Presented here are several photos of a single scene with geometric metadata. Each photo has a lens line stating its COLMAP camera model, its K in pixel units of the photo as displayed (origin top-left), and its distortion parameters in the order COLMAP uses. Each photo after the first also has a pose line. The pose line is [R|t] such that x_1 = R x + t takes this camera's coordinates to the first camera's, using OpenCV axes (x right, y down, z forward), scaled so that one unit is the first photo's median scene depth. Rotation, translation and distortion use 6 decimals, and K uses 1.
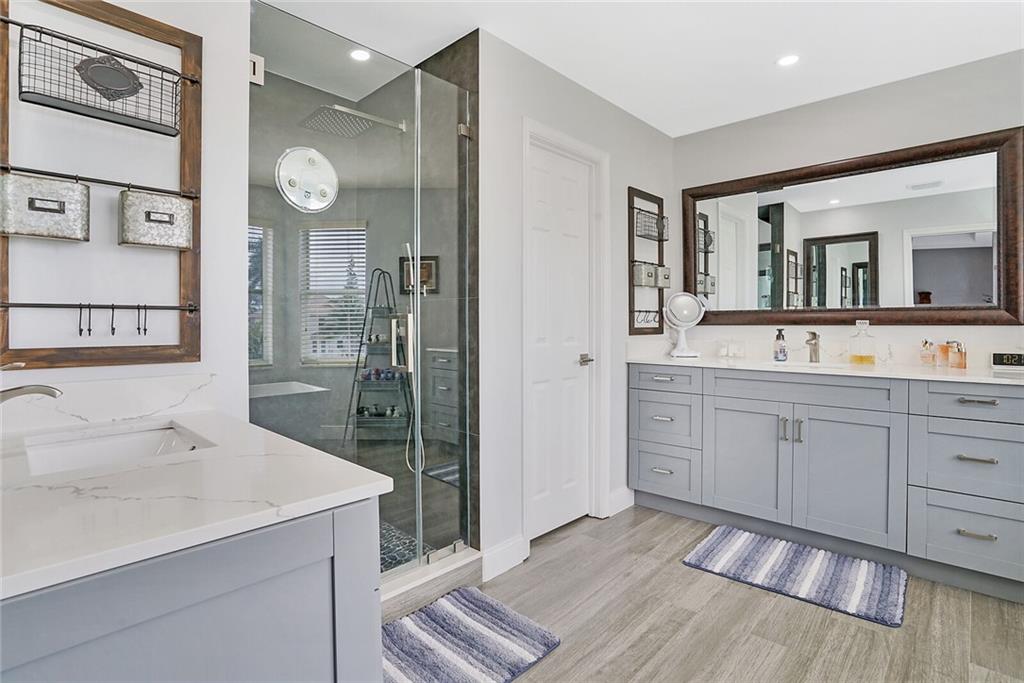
lens RADIAL K [[475.9, 0, 510.4], [0, 475.9, 343.3], [0, 0, 1]] dist [-0.056460, 0.021828]
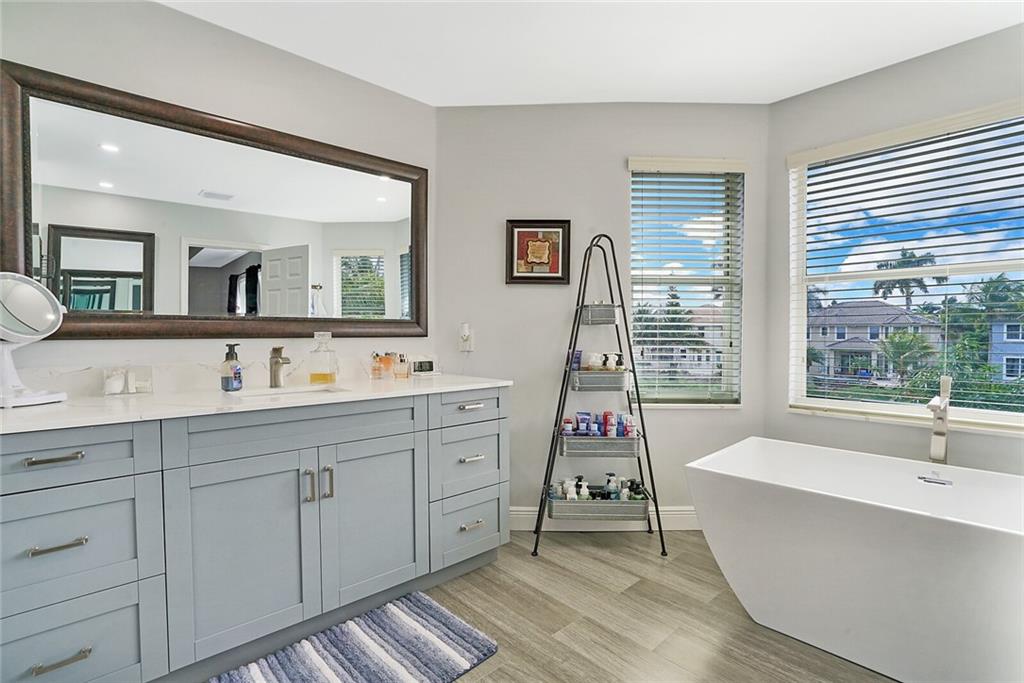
lens RADIAL K [[475.9, 0, 510.4], [0, 475.9, 343.3], [0, 0, 1]] dist [-0.056460, 0.021828]
pose [[0.072592, -0.021278, 0.997135, -0.088185], [0.036763, 0.999150, 0.018644, -0.032954], [-0.996684, 0.035304, 0.073313, 0.599851]]
